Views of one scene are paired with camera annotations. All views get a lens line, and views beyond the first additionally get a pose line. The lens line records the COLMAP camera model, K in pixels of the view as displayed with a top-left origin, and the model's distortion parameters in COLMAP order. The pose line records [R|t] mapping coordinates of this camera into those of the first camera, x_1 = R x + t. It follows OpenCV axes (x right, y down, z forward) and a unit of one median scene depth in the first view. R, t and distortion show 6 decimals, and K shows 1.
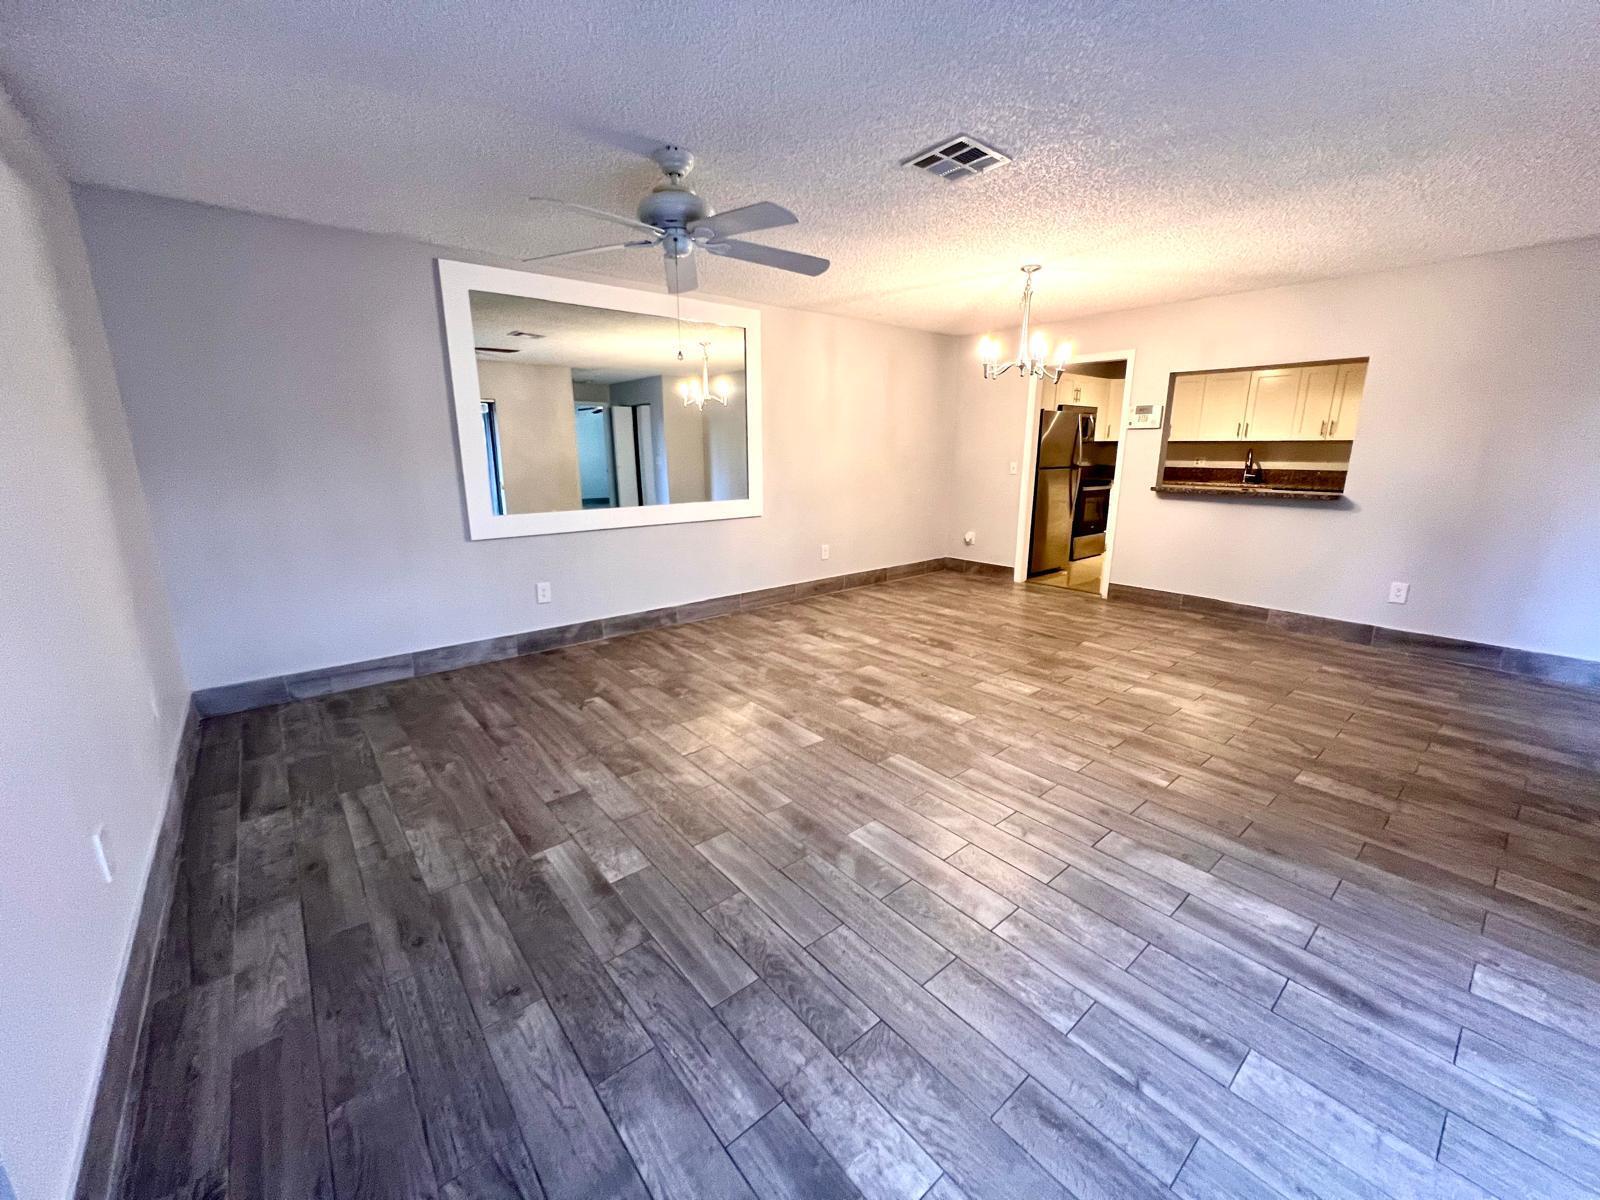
lens RADIAL K [[639.5, 0, 795.1], [0, 639.5, 599.7], [0, 0, 1]] dist [-0.000601, -0.000295]
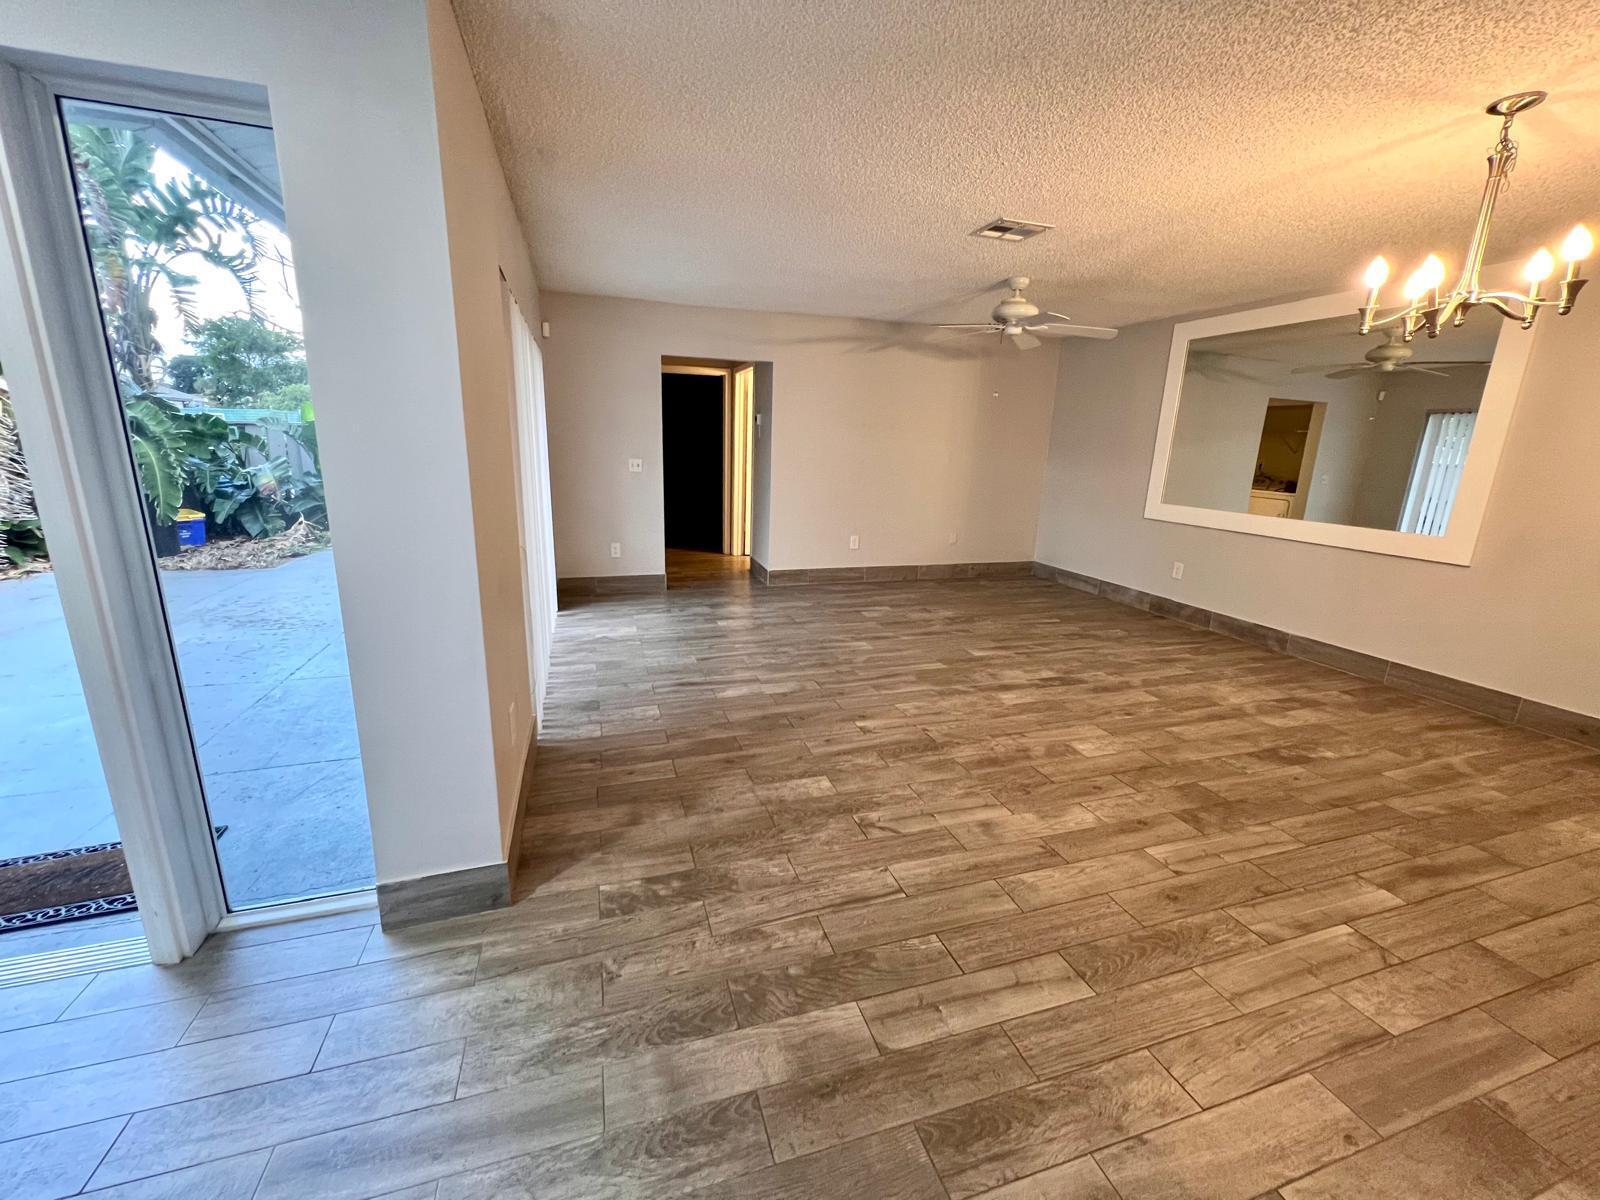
lens RADIAL K [[639.5, 0, 795.1], [0, 639.5, 599.7], [0, 0, 1]] dist [-0.000601, -0.000295]
pose [[-0.373598, 0.213374, -0.902716, 1.280858], [-0.247496, 0.914973, 0.318700, -0.216229], [0.893963, 0.342484, -0.289023, 0.897834]]
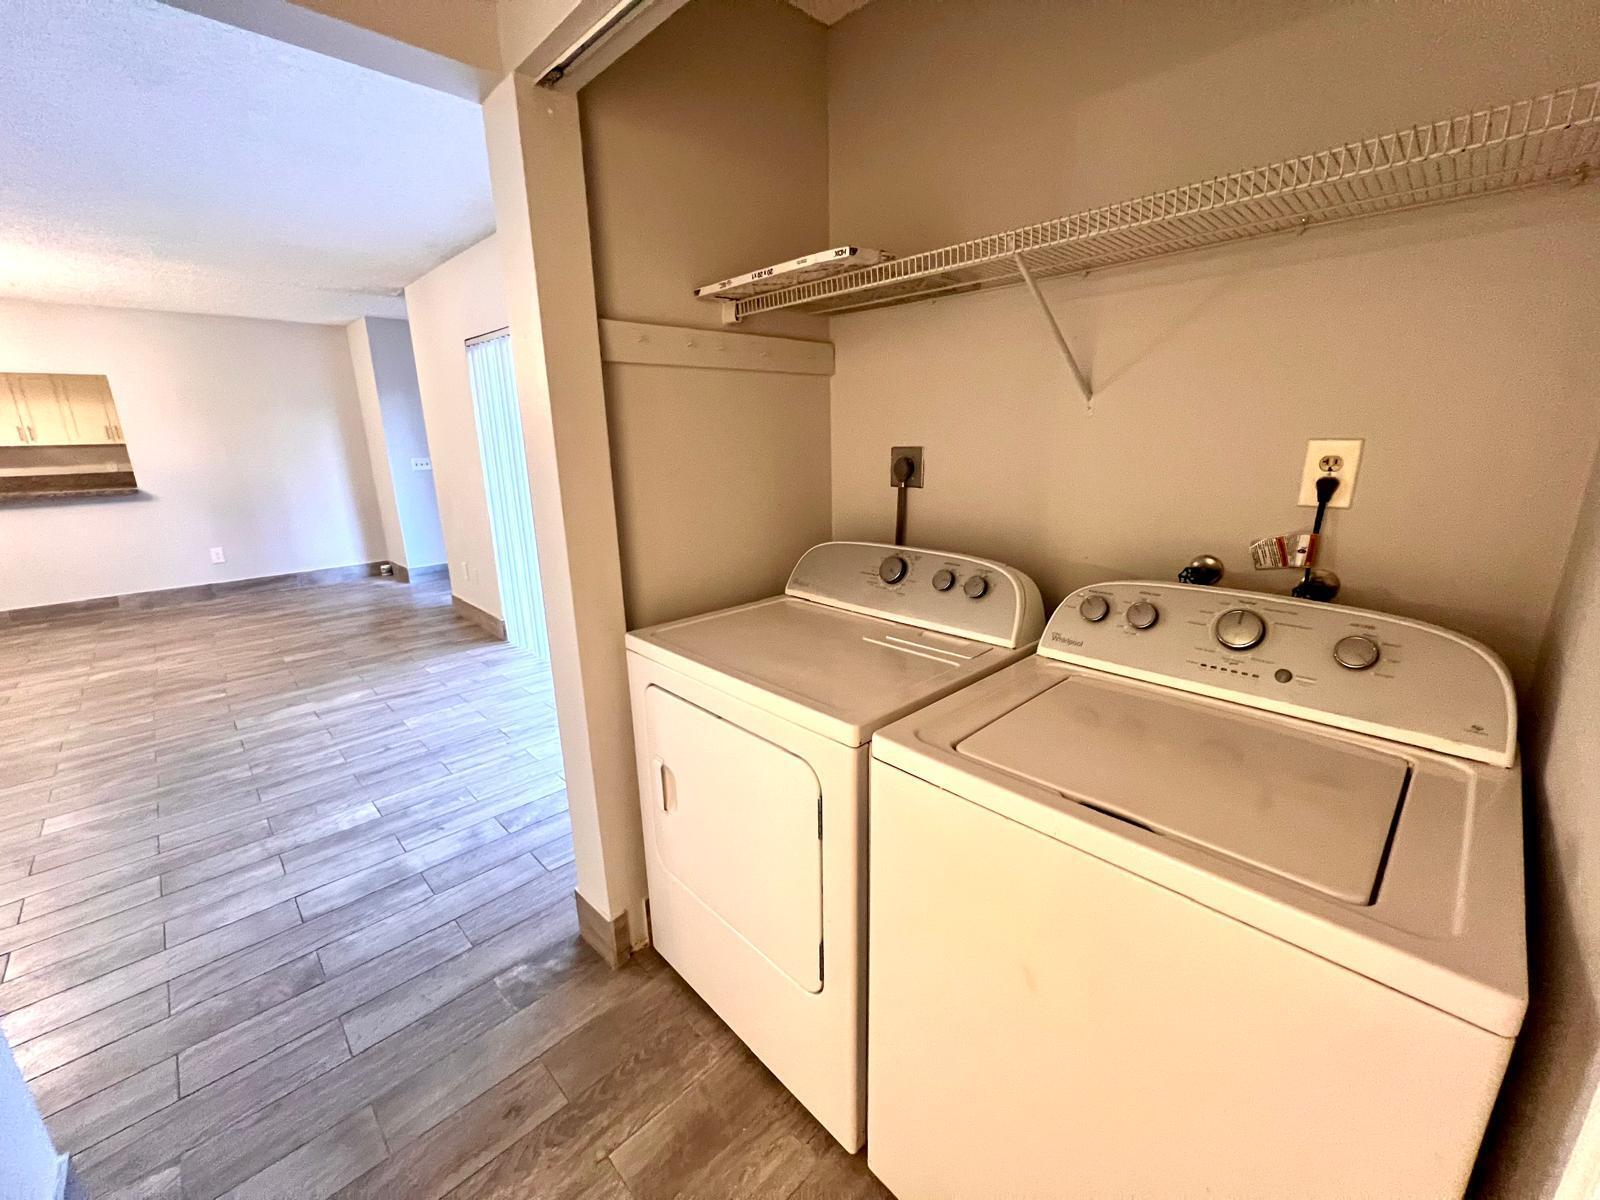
lens RADIAL K [[638.7, 0, 795.9], [0, 638.7, 597.6], [0, 0, 1]] dist [0.000730, -0.000695]
pose [[-0.091214, -0.245987, 0.964972, -0.617483], [0.254408, 0.931100, 0.261401, 0.037632], [-0.962786, 0.269340, -0.022348, -0.157261]]
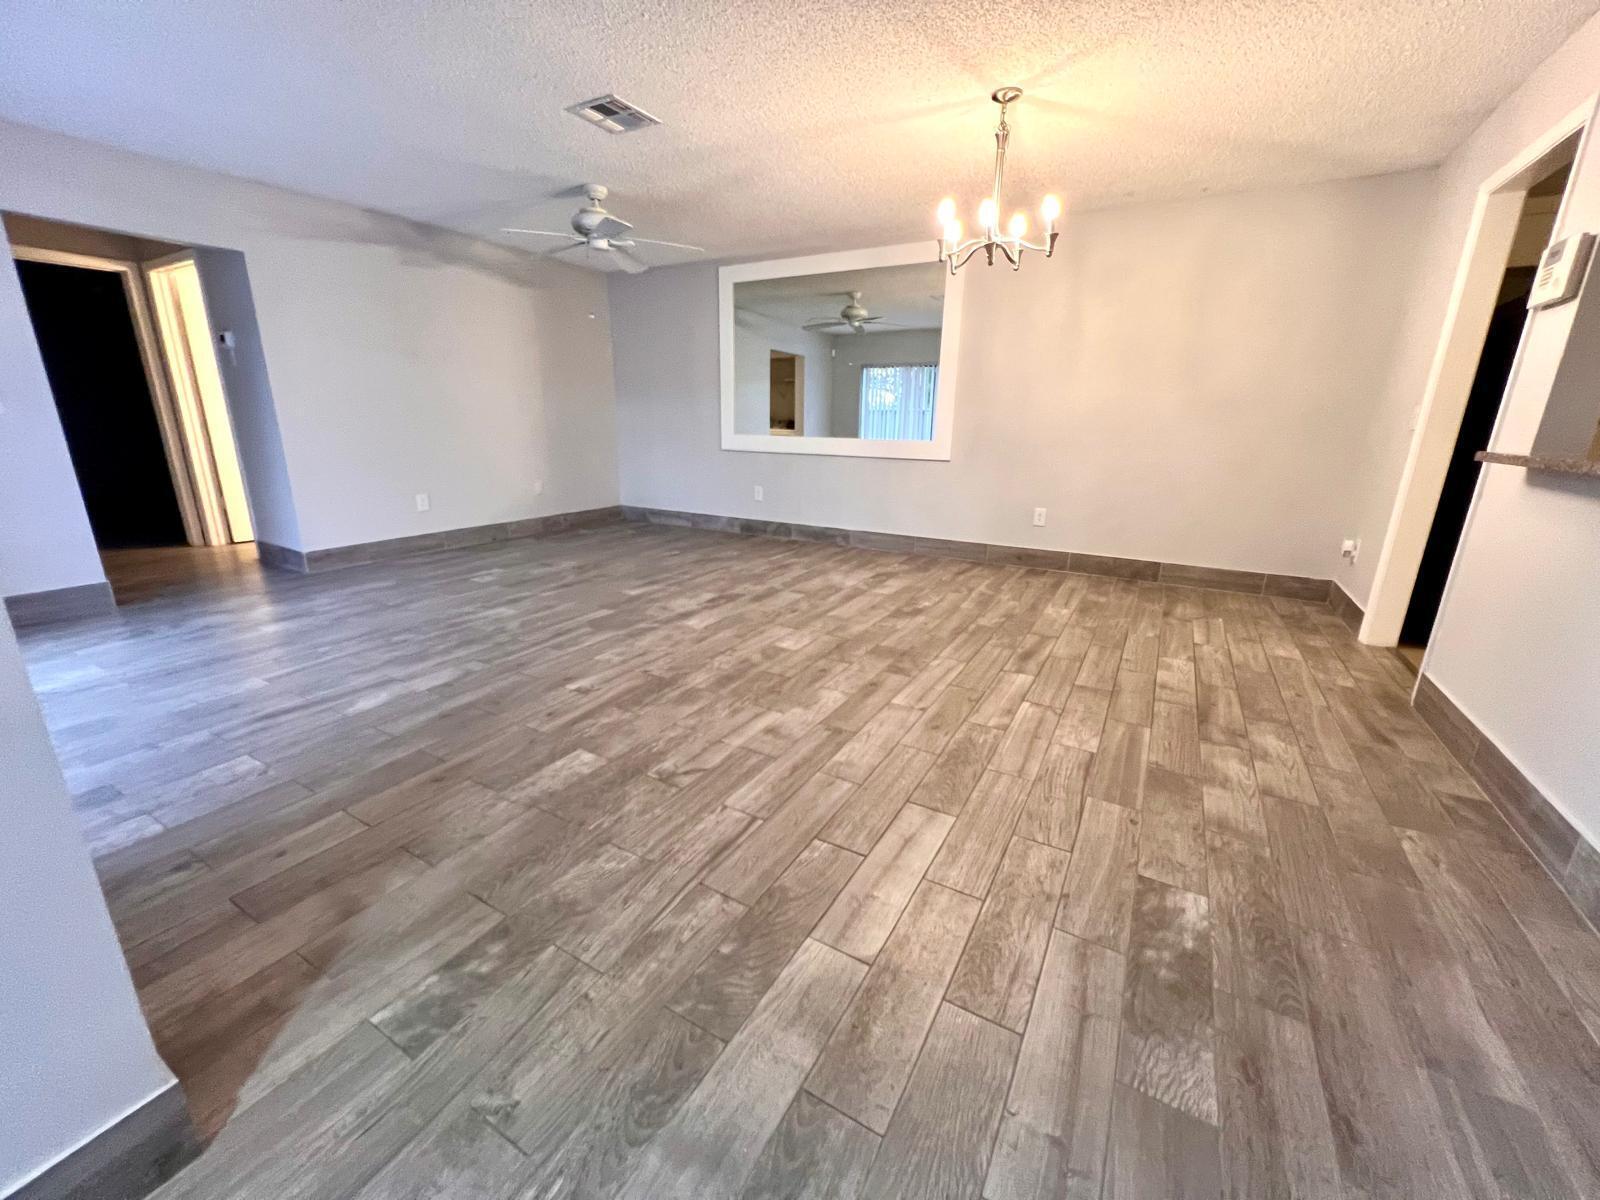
lens RADIAL K [[637.2, 0, 794.3], [0, 637.2, 598.7], [0, 0, 1]] dist [0.001007, -0.000119]
pose [[0.342252, 0.263540, -0.901893, 1.215607], [-0.236023, 0.953197, 0.188966, -0.093293], [0.909482, 0.148194, 0.388435, 0.703964]]
